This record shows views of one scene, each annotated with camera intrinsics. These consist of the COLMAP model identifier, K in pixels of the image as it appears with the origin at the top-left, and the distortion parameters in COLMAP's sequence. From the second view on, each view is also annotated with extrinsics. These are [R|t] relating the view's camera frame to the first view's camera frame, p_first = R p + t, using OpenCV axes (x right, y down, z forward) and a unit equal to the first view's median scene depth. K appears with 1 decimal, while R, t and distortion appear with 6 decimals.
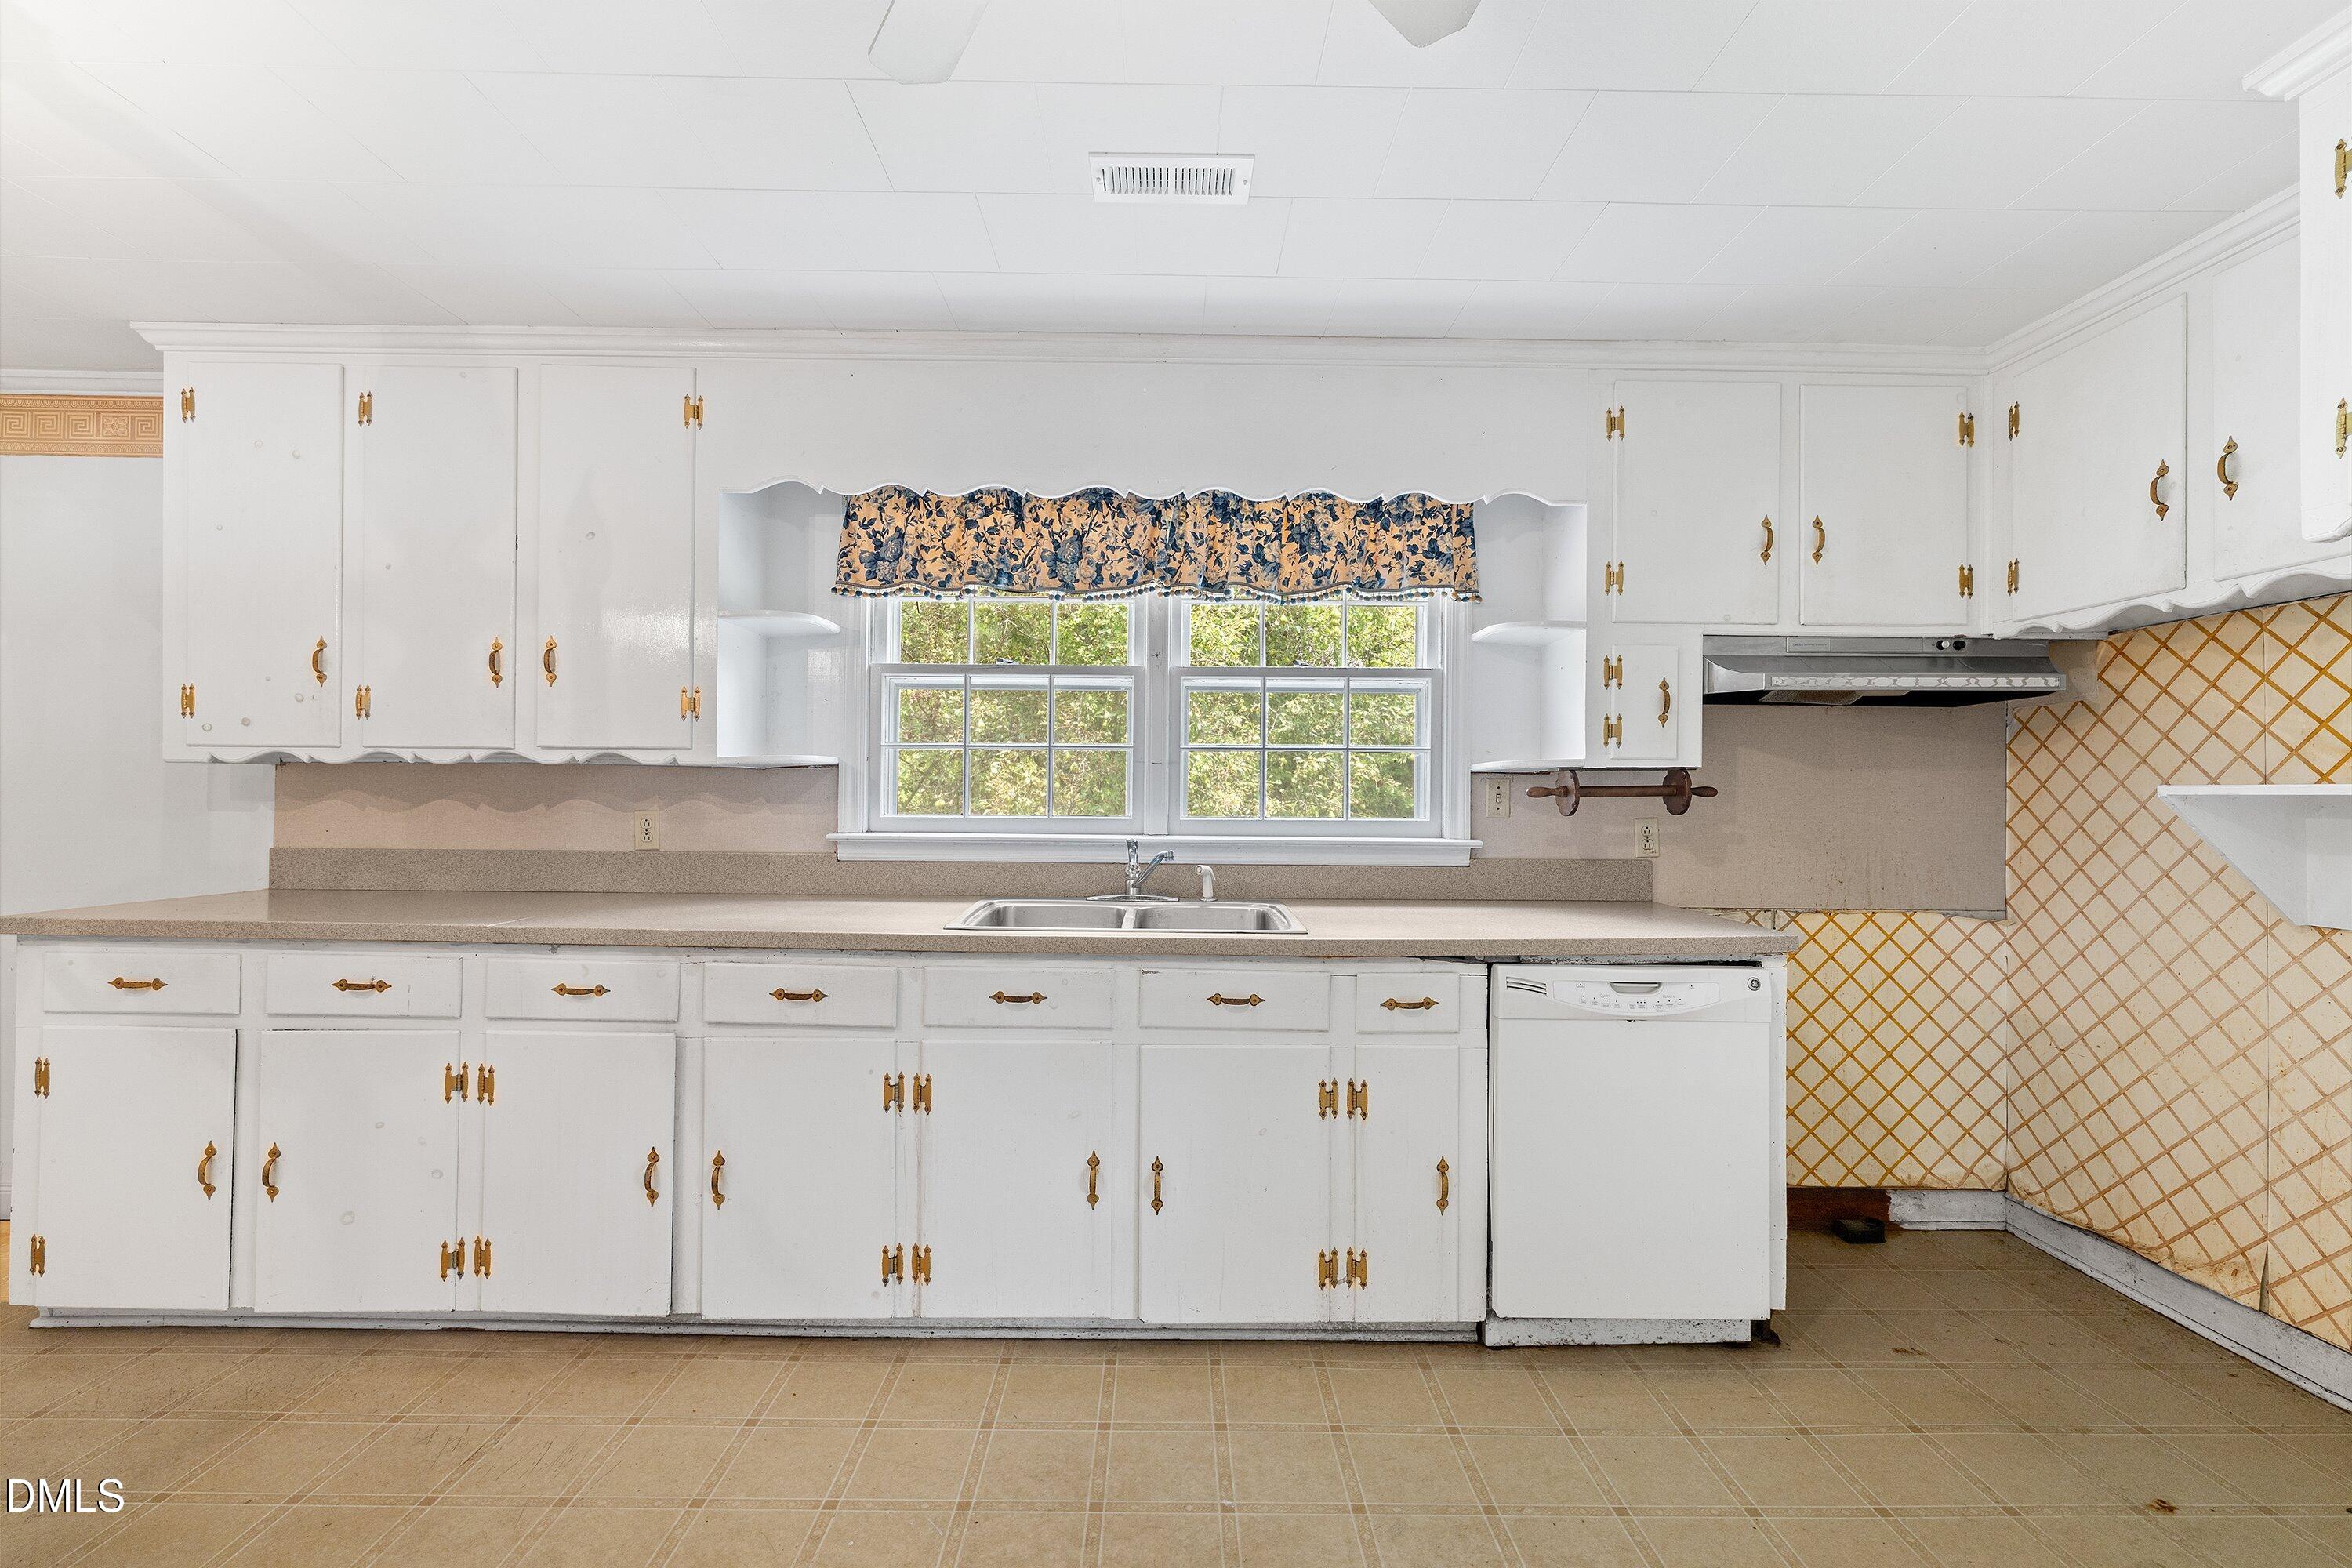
lens RADIAL K [[1028.0, 0, 1176.0], [0, 1028.0, 784.0], [0, 0, 1]] dist [-0.000770, 0.000753]
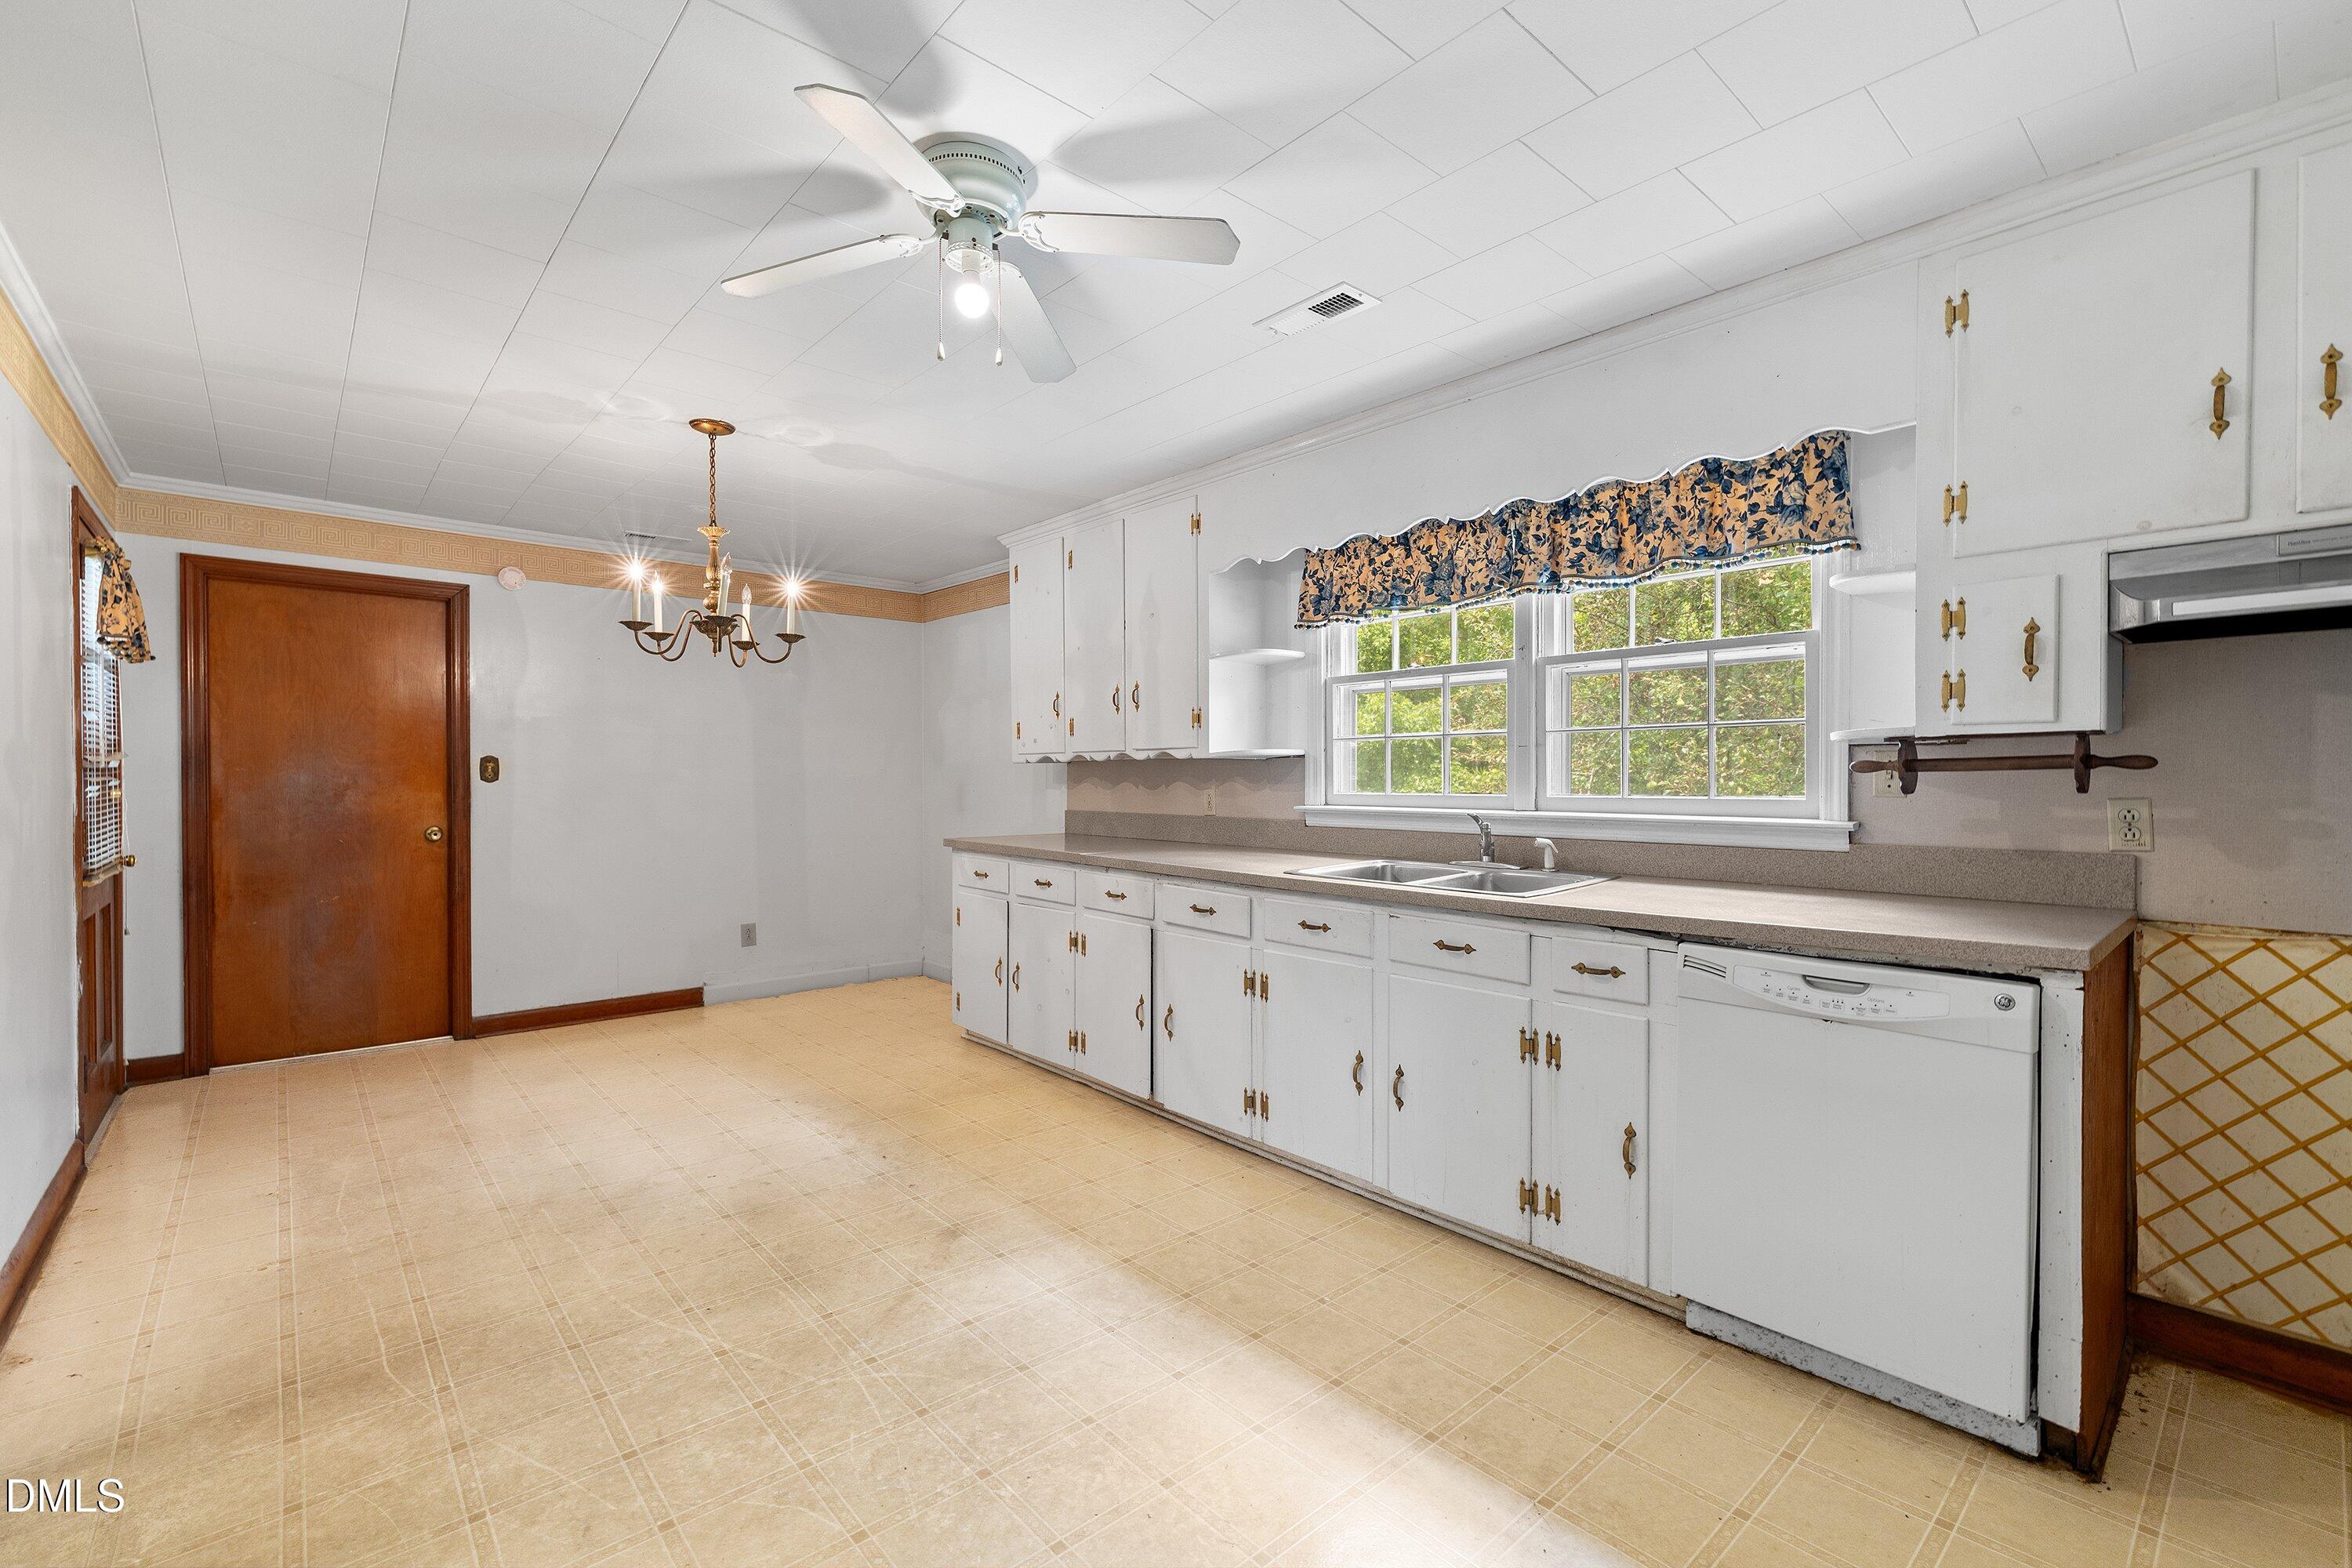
lens RADIAL K [[1028.0, 0, 1176.0], [0, 1028.0, 784.0], [0, 0, 1]] dist [-0.000770, 0.000753]
pose [[0.648846, -0.004251, -0.760908, 0.606446], [0.015931, 0.999841, 0.008000, 0.006140], [0.760753, -0.017313, 0.648811, -0.007606]]
